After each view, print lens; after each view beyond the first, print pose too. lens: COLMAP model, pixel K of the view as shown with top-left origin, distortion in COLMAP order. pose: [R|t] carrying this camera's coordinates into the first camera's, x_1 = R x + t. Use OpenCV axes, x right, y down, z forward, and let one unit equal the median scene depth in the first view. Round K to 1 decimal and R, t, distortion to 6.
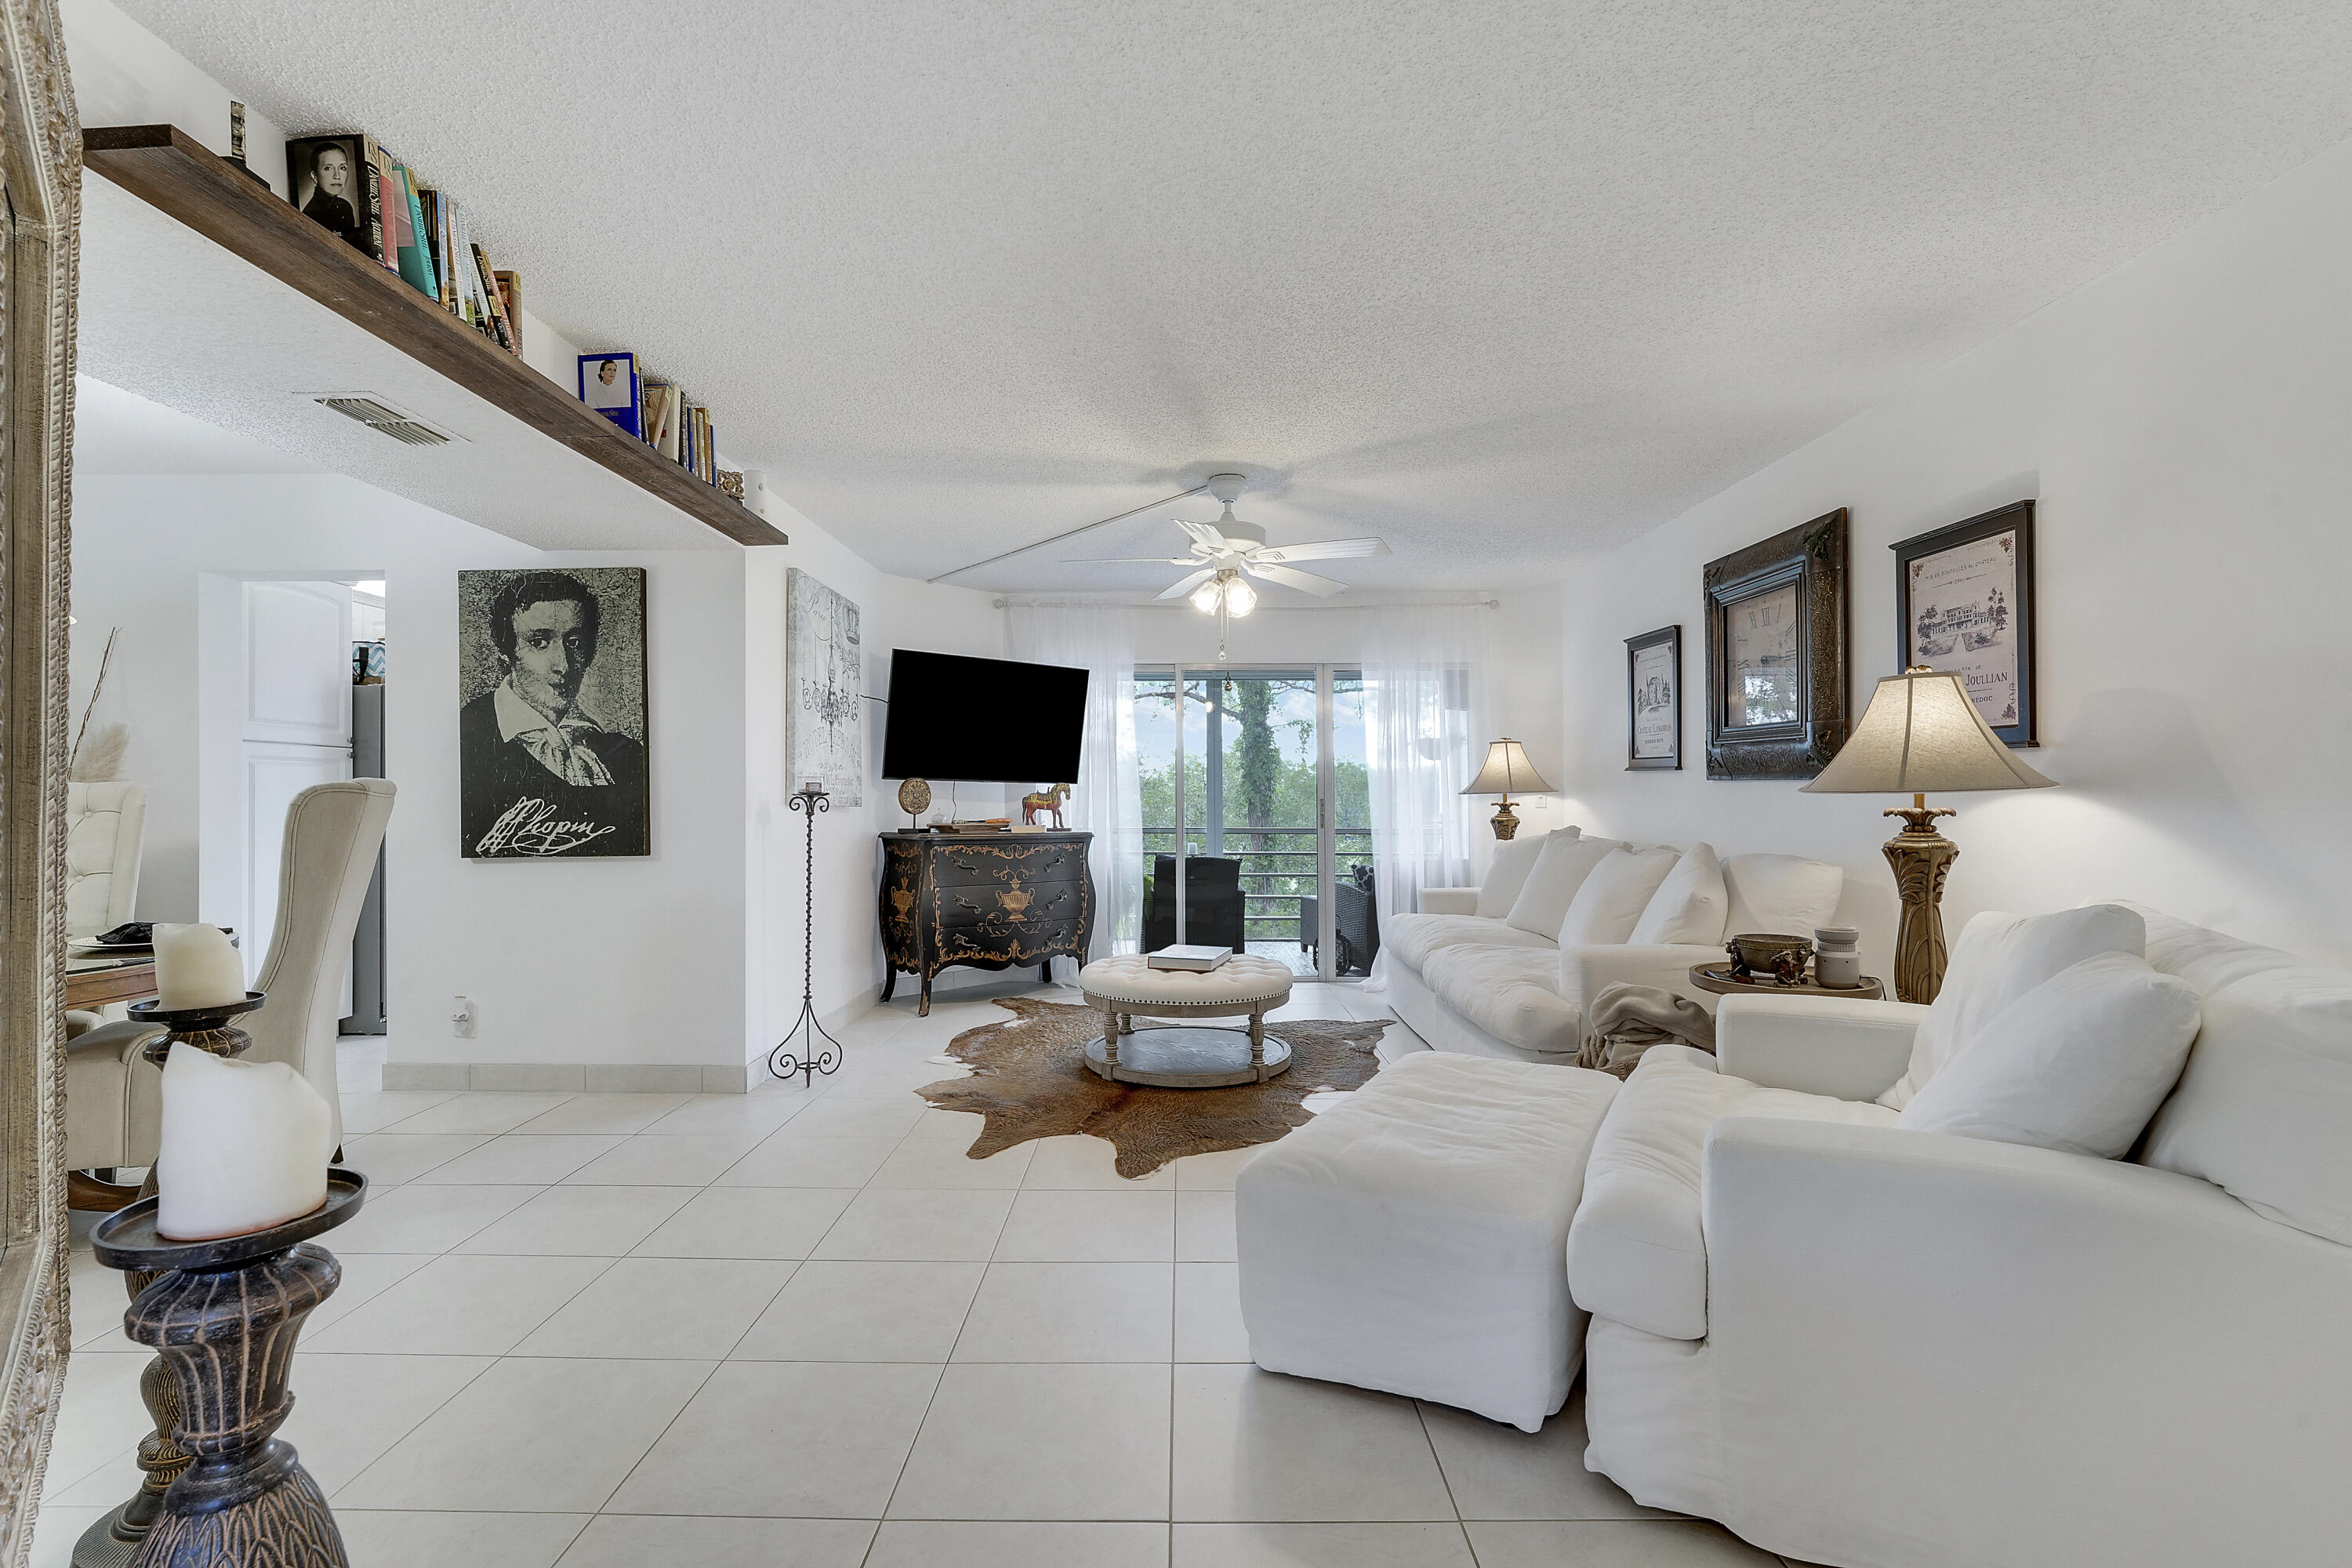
lens RADIAL K [[997.0, 0, 1180.8], [0, 997.0, 777.1], [0, 0, 1]] dist [-0.017533, -0.000246]
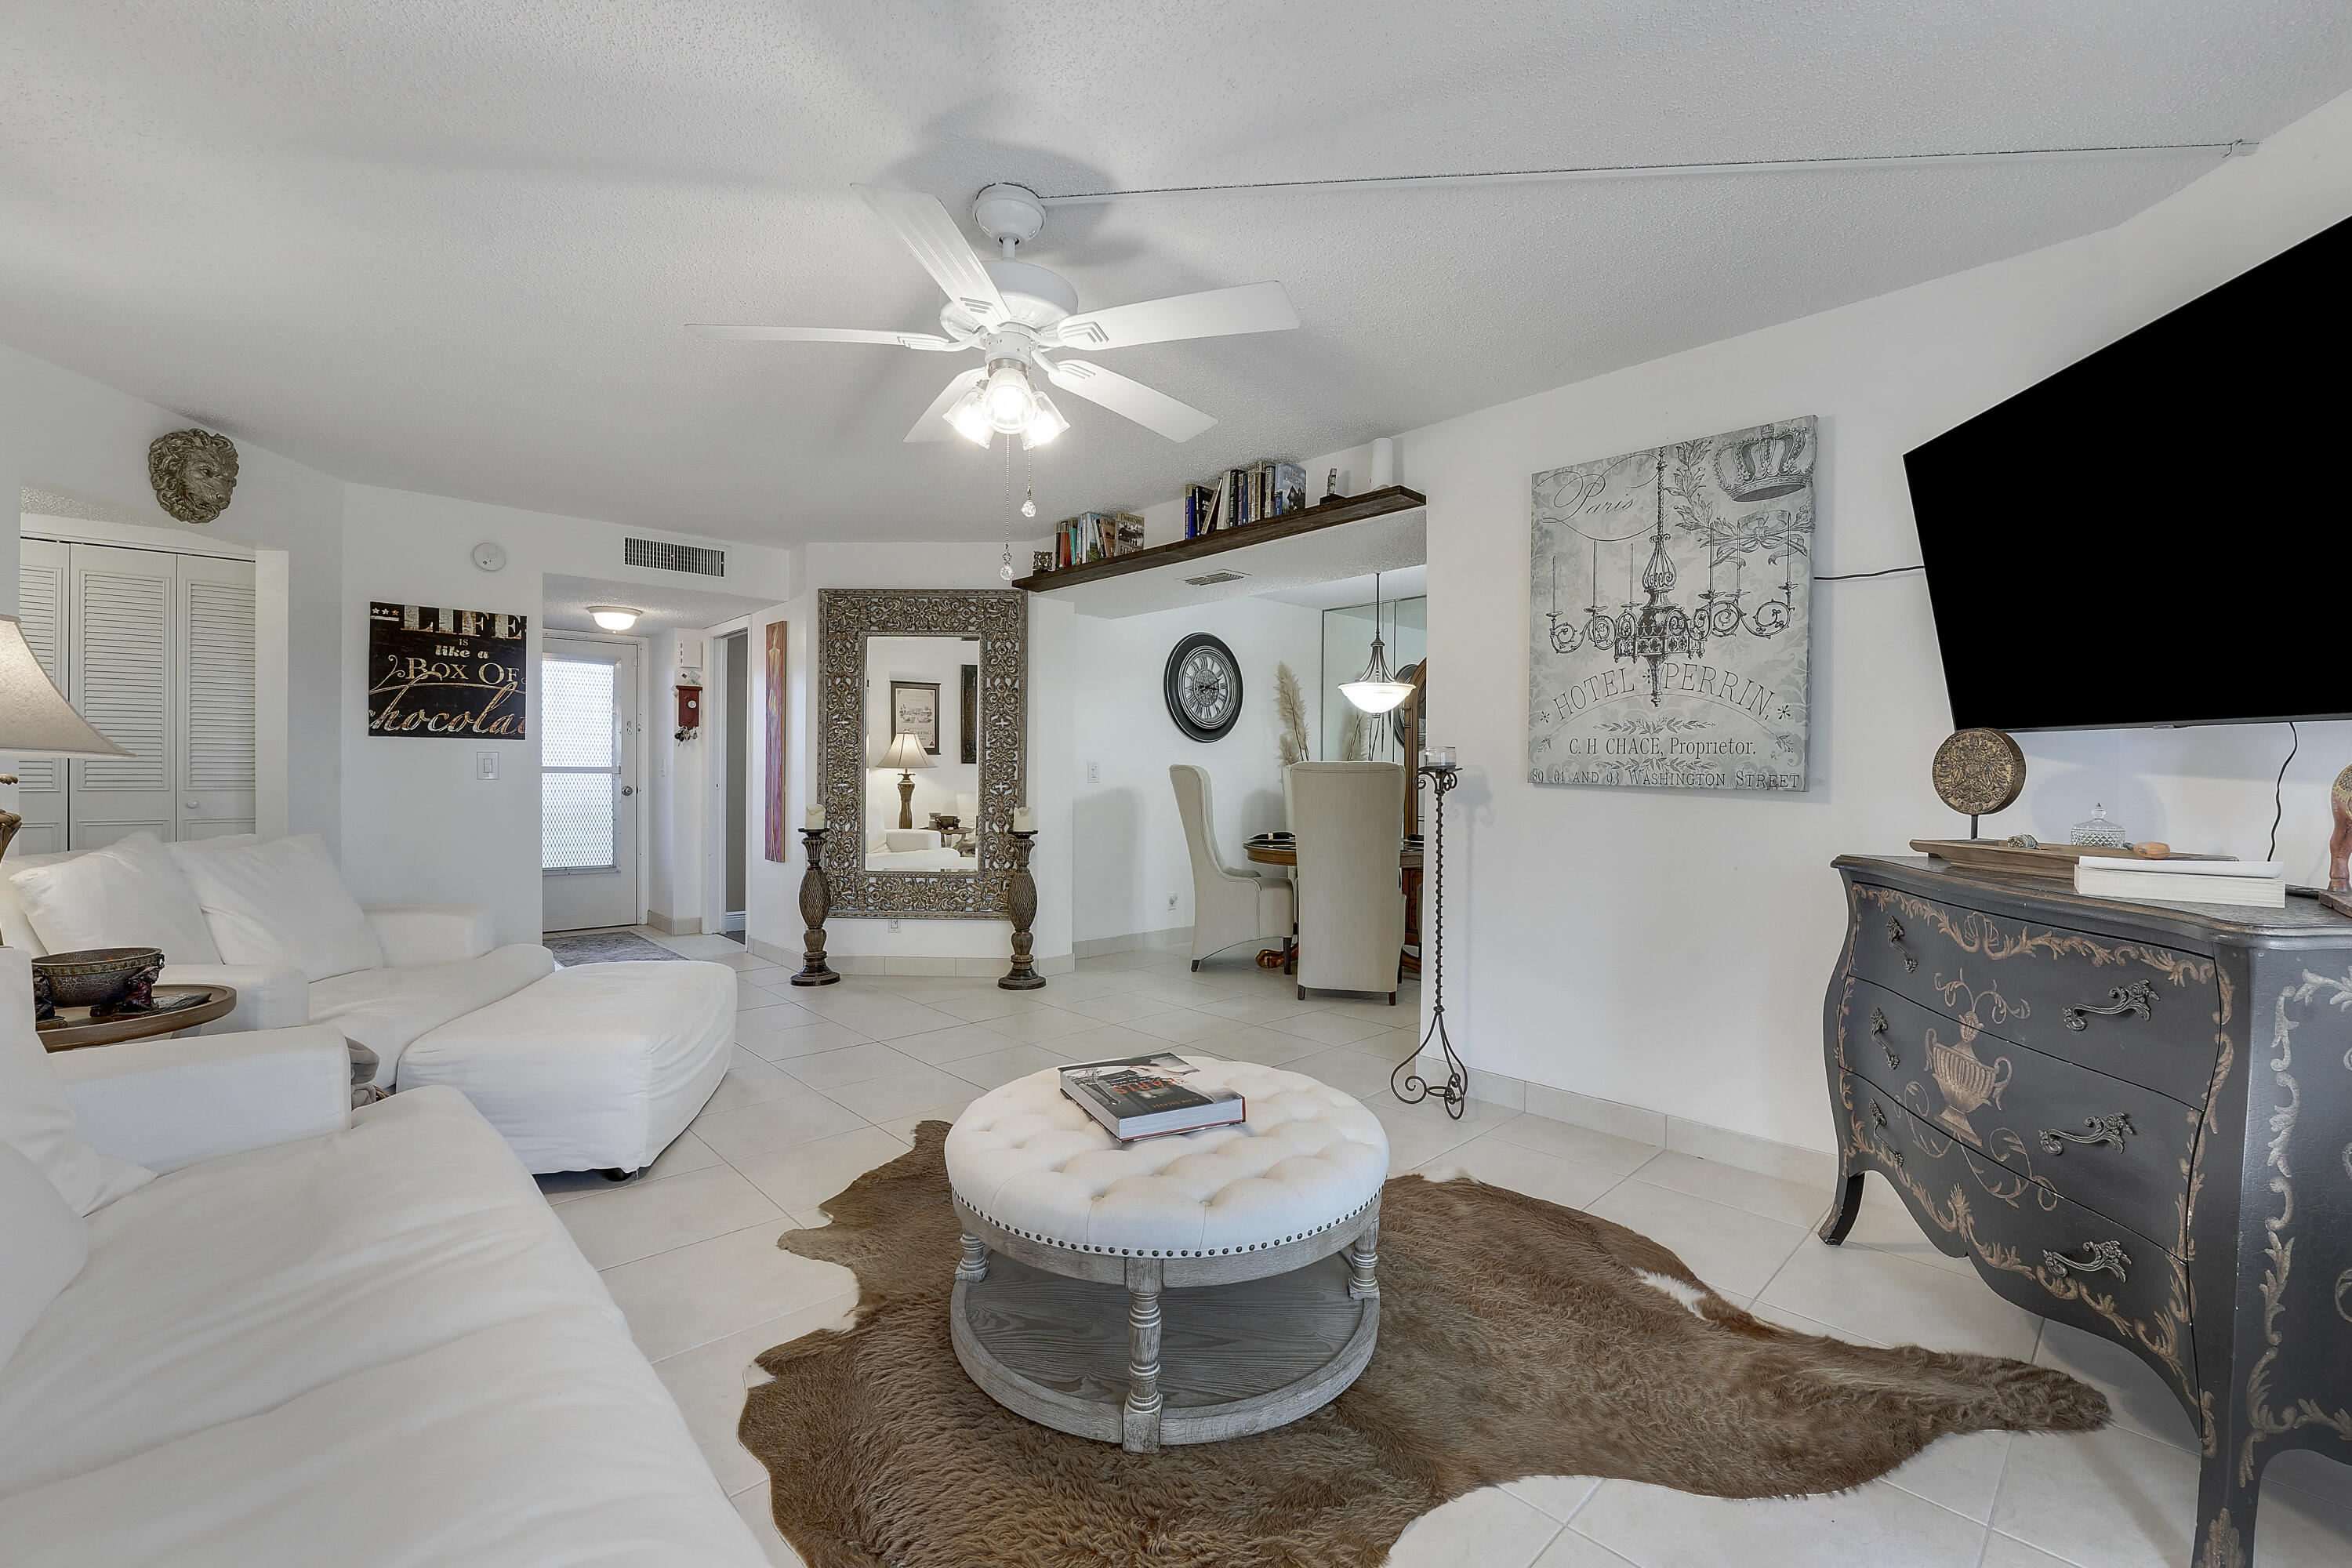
lens RADIAL K [[997.0, 0, 1180.8], [0, 997.0, 777.1], [0, 0, 1]] dist [-0.017533, -0.000246]
pose [[-0.722264, -0.000943, -0.691616, 0.511442], [0.006702, 0.999943, -0.008363, 0.044141], [0.691584, -0.010675, -0.722217, 2.068375]]
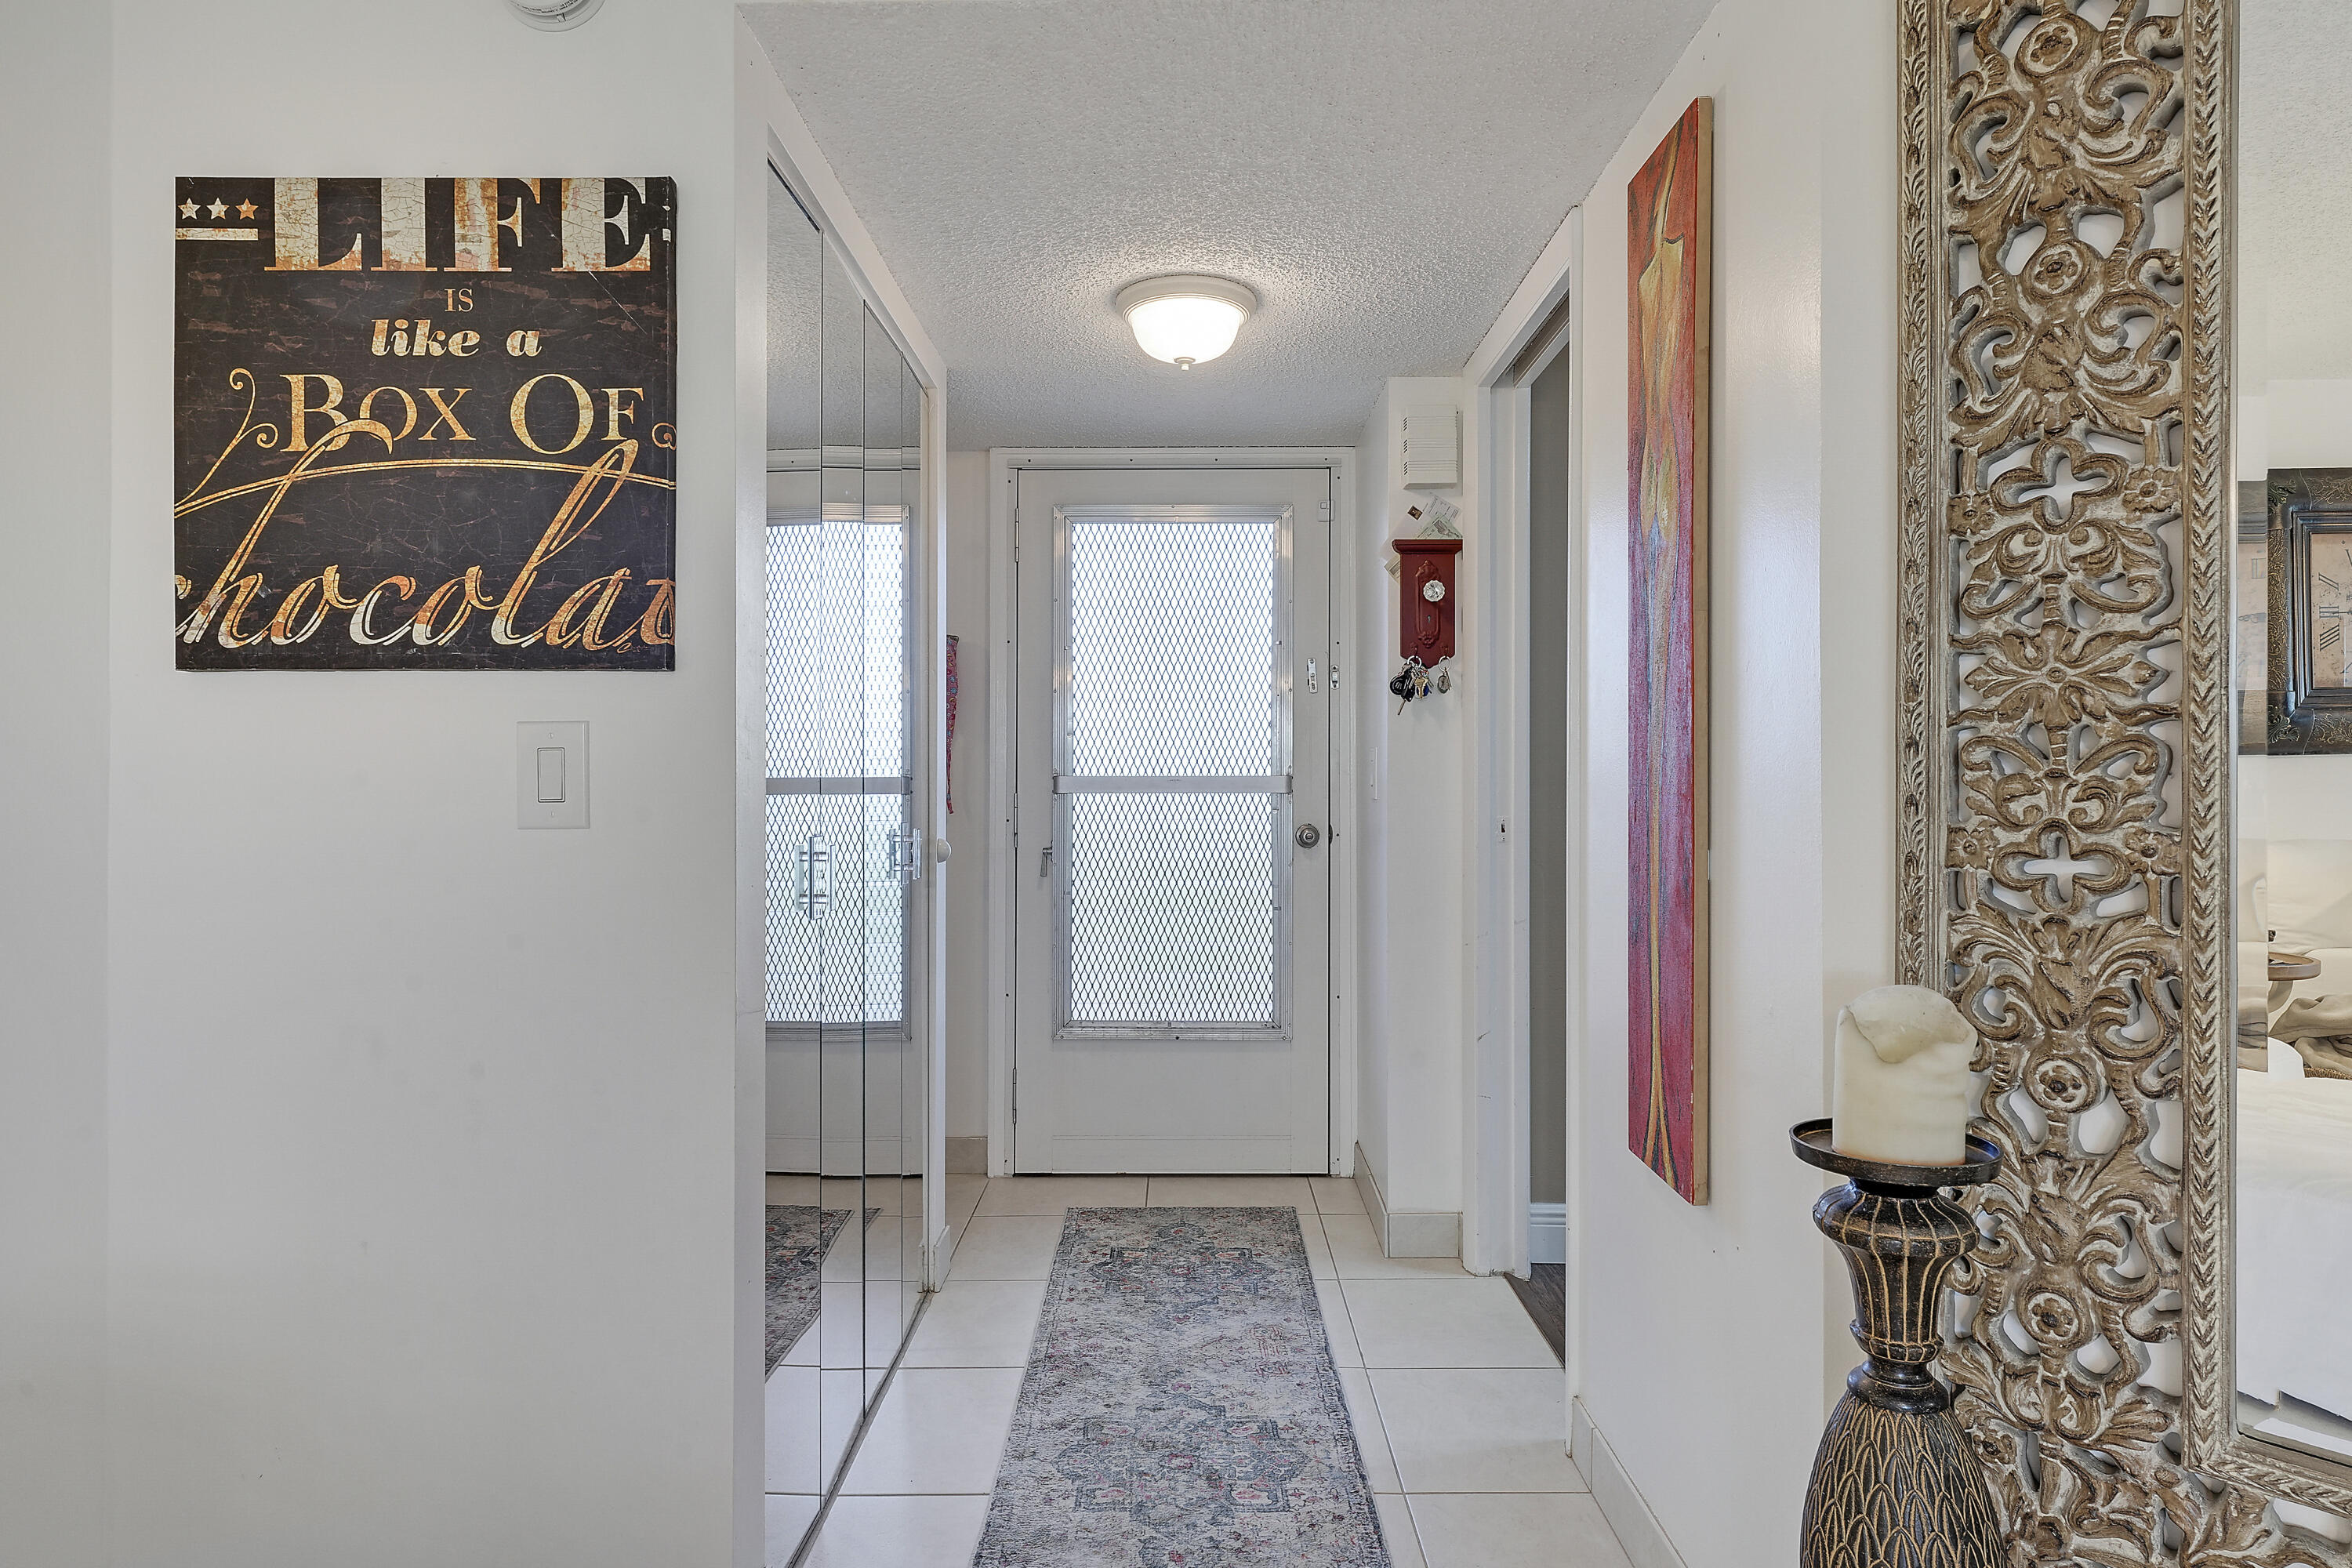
lens RADIAL K [[1335.3, 0, 1176.0], [0, 1335.3, 784.0], [0, 0, 1]] dist [-0.026592, 0.000144]
pose [[-0.999949, 0.002836, -0.009721, -0.048856], [0.002982, 0.999882, -0.015041, 0.017282], [0.009677, -0.015069, -0.999840, 0.671328]]
